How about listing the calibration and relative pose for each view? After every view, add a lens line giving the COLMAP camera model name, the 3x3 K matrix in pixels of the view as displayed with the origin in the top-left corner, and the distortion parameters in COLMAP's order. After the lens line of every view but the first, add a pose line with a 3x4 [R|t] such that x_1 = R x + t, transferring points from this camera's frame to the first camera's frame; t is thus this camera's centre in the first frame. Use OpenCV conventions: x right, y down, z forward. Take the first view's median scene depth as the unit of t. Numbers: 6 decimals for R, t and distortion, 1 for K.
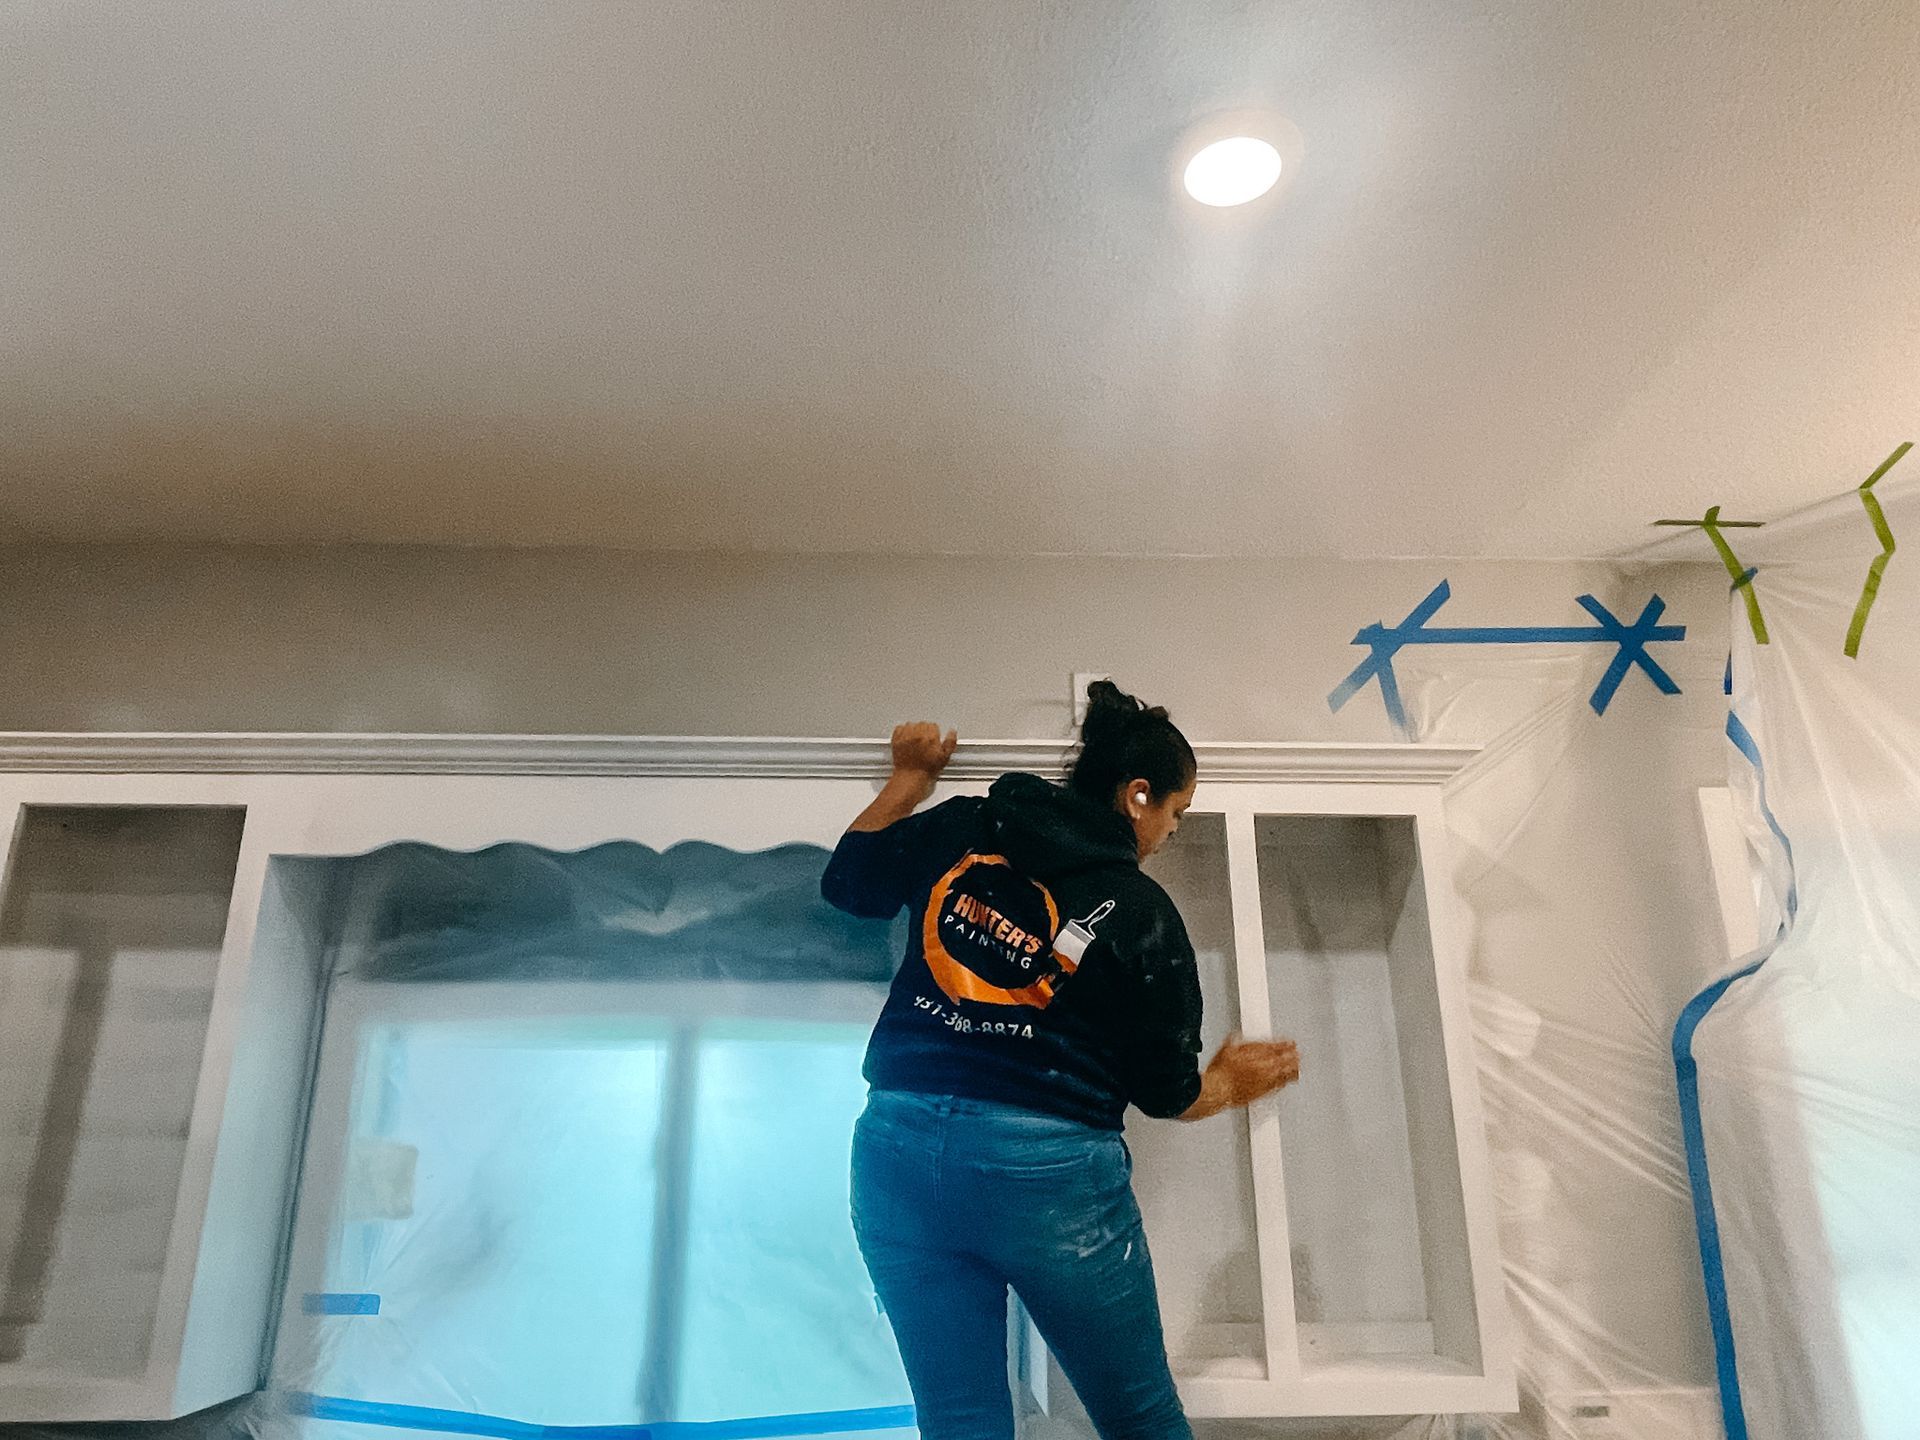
lens RADIAL K [[1252.3, 0, 960.0], [0, 1252.3, 720.0], [0, 0, 1]] dist [0.020890, 0.000258]
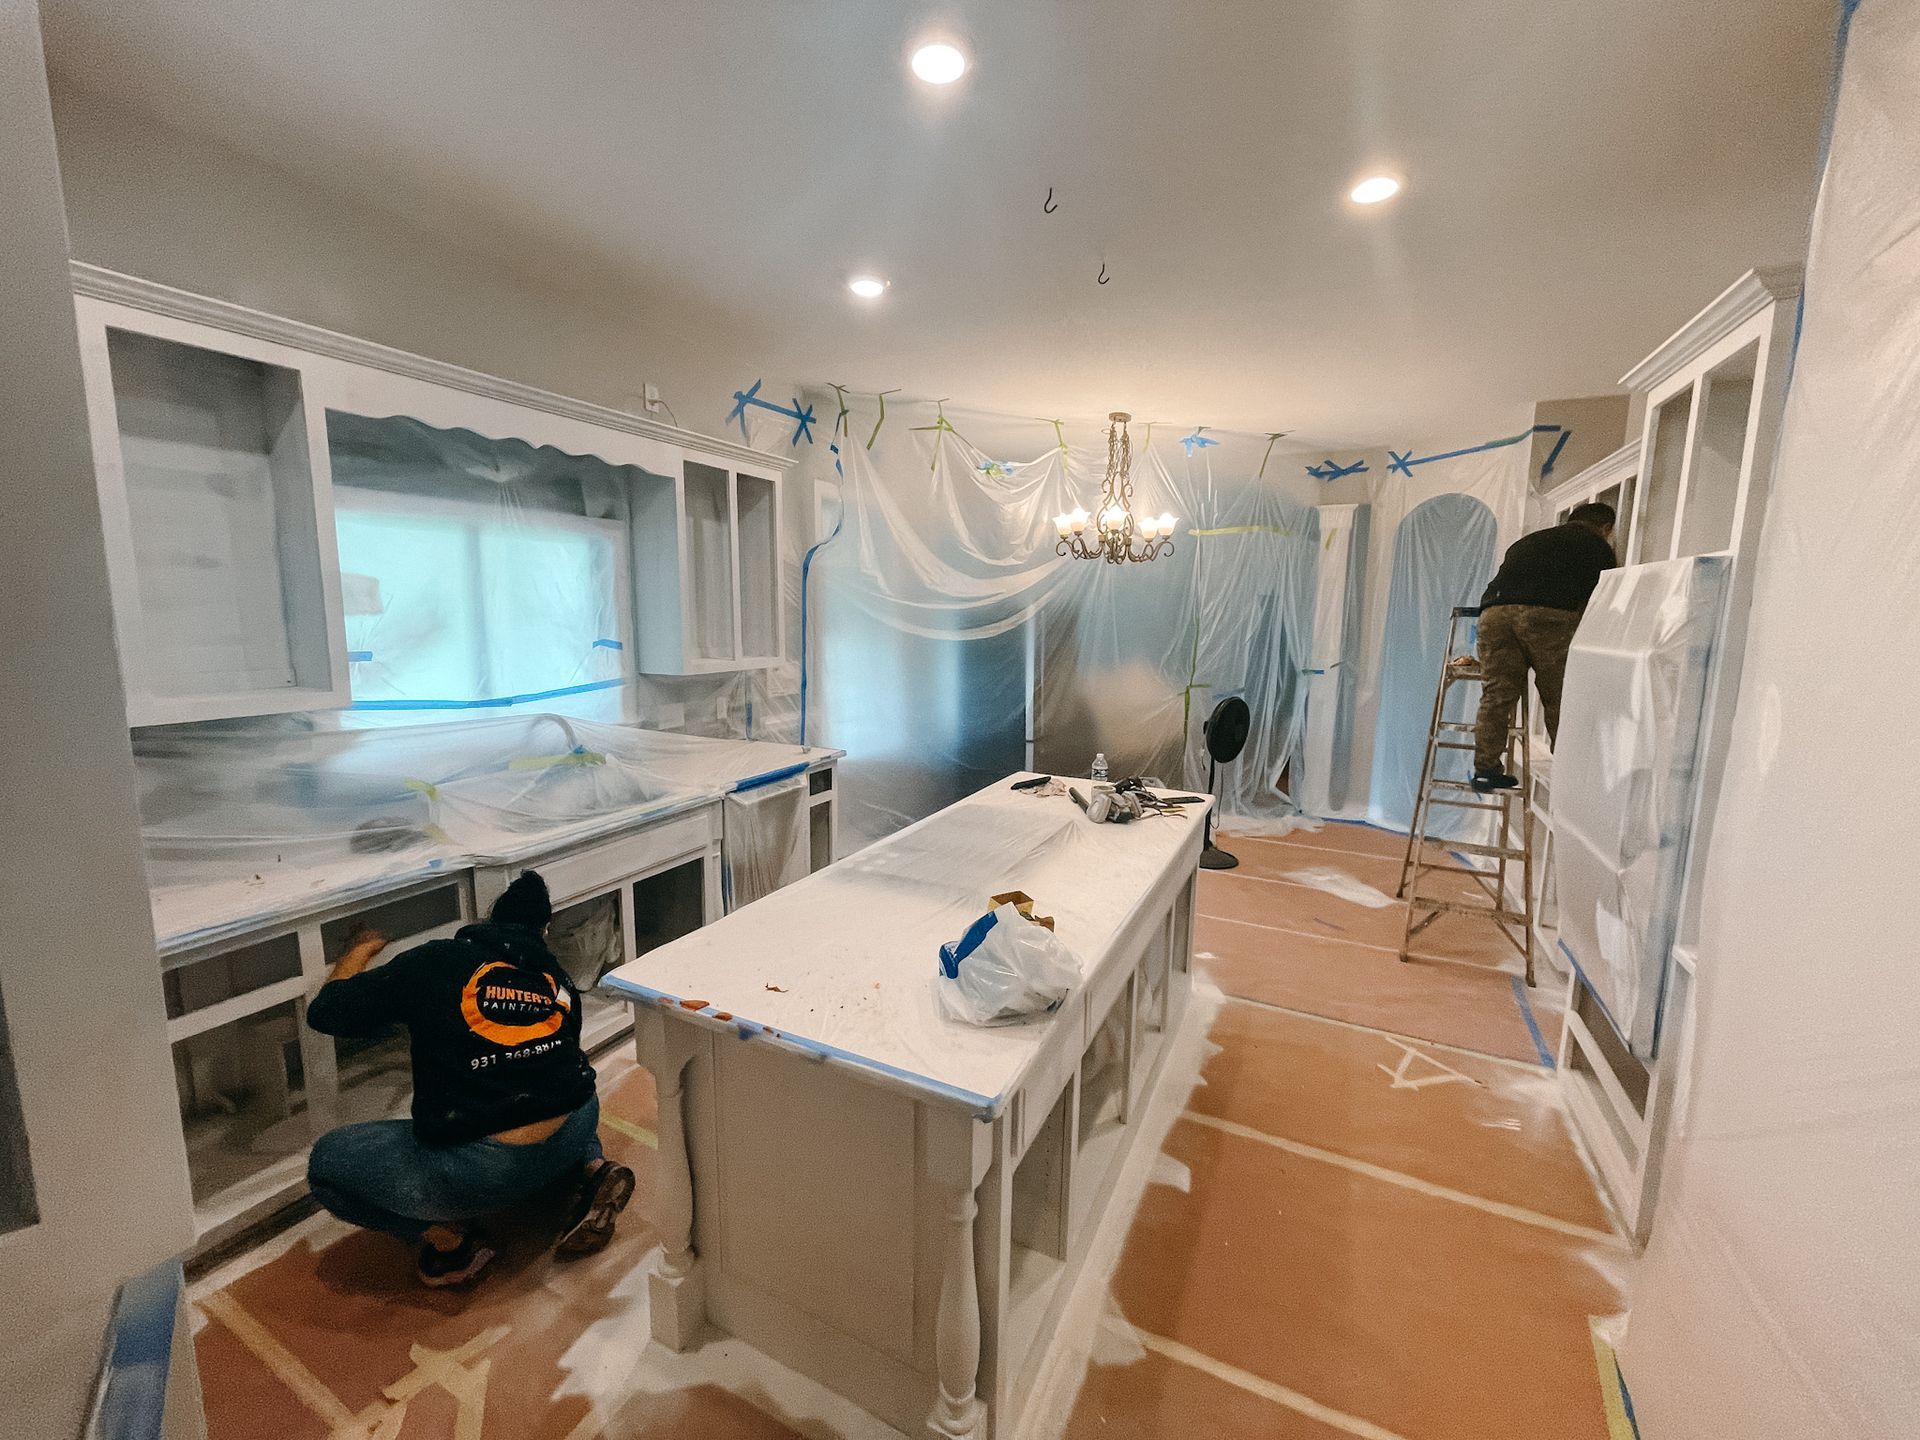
lens RADIAL K [[773.9, 0, 951.7], [0, 773.9, 718.0], [0, 0, 1]] dist [0.000965, 0.000343]
pose [[0.482099, -0.117459, 0.868208, -0.919169], [-0.277600, 0.919433, 0.278535, -0.026613], [-0.830975, -0.375296, 0.410651, -0.233501]]
